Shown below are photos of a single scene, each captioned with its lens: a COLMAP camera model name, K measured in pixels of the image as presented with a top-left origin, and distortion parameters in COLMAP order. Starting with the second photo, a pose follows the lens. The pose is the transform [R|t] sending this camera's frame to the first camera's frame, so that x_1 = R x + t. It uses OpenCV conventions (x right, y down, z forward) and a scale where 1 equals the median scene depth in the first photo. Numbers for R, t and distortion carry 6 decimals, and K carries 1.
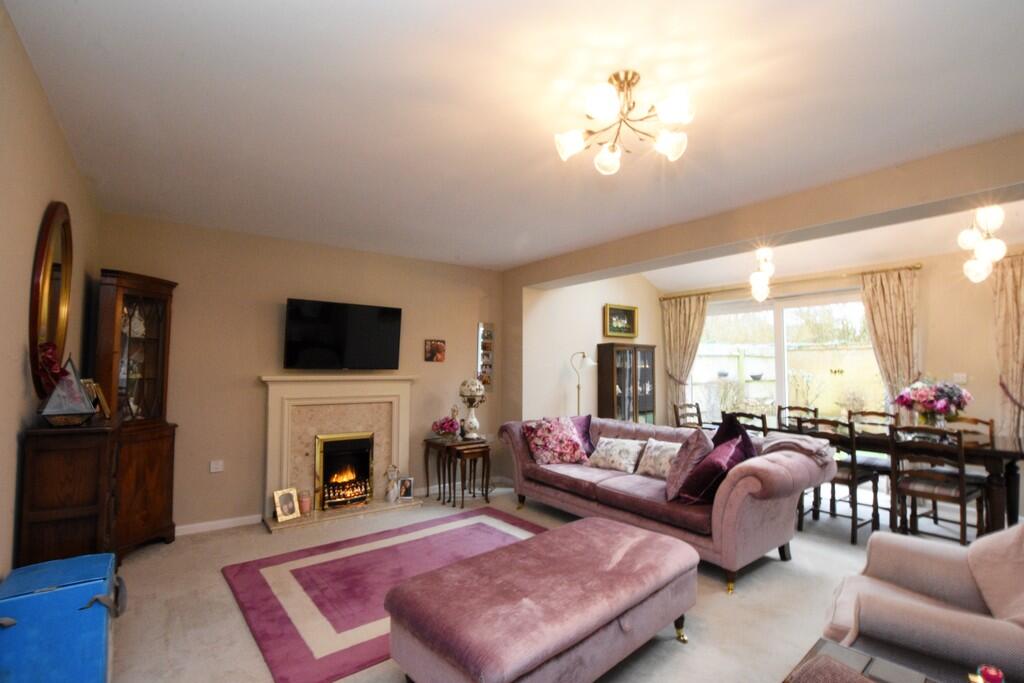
lens RADIAL K [[477.8, 0, 510.5], [0, 477.8, 346.4], [0, 0, 1]] dist [-0.021867, 0.000261]
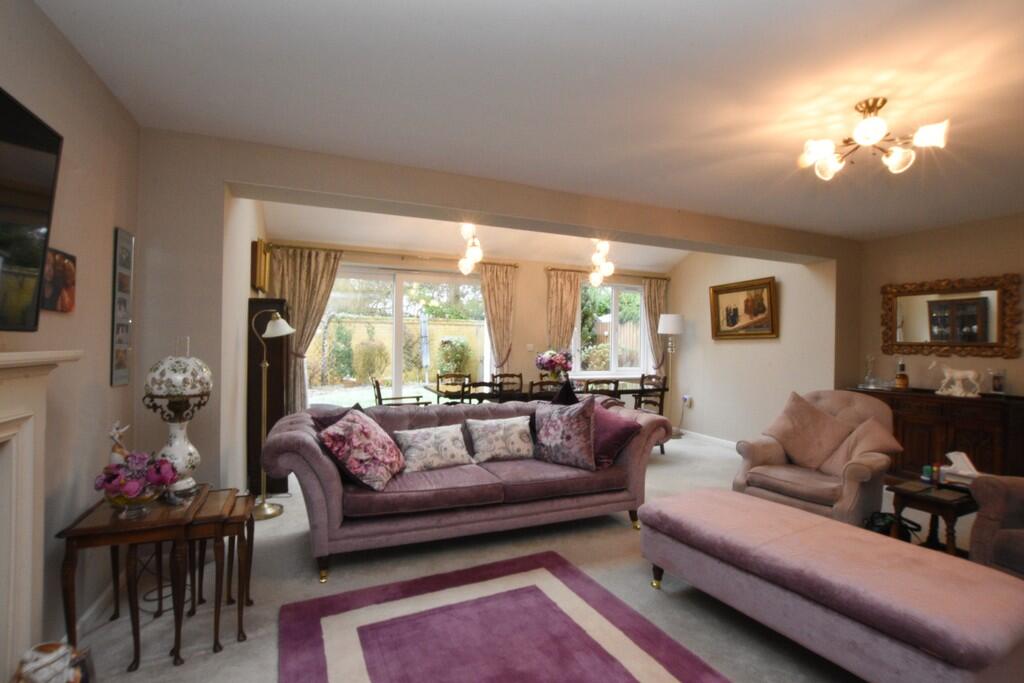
lens RADIAL K [[477.8, 0, 510.5], [0, 477.8, 346.4], [0, 0, 1]] dist [-0.021867, 0.000261]
pose [[0.216700, -0.007587, 0.976209, -0.473415], [-0.051067, 0.998513, 0.019096, 0.037417], [-0.974902, -0.053991, 0.215990, 0.660140]]
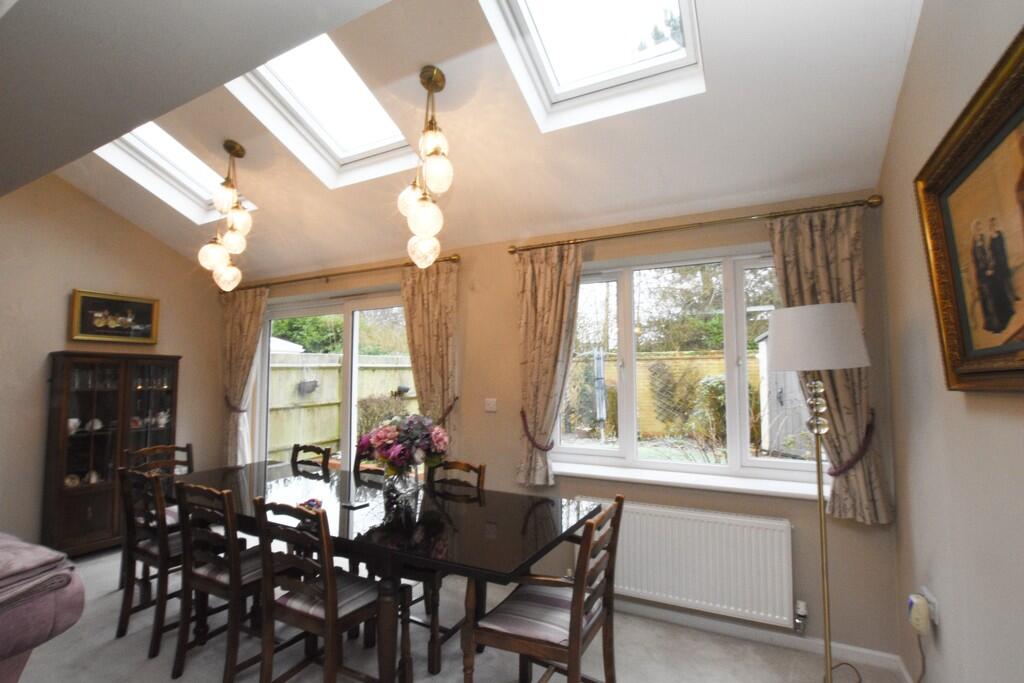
lens RADIAL K [[471.3, 0, 546.0], [0, 471.3, 339.4], [0, 0, 1]] dist [-0.049397, -0.000085]
pose [[0.891551, 0.028086, 0.452048, 0.628710], [-0.011229, 0.999139, -0.039929, -0.007976], [-0.452780, 0.030523, 0.891100, 0.239368]]
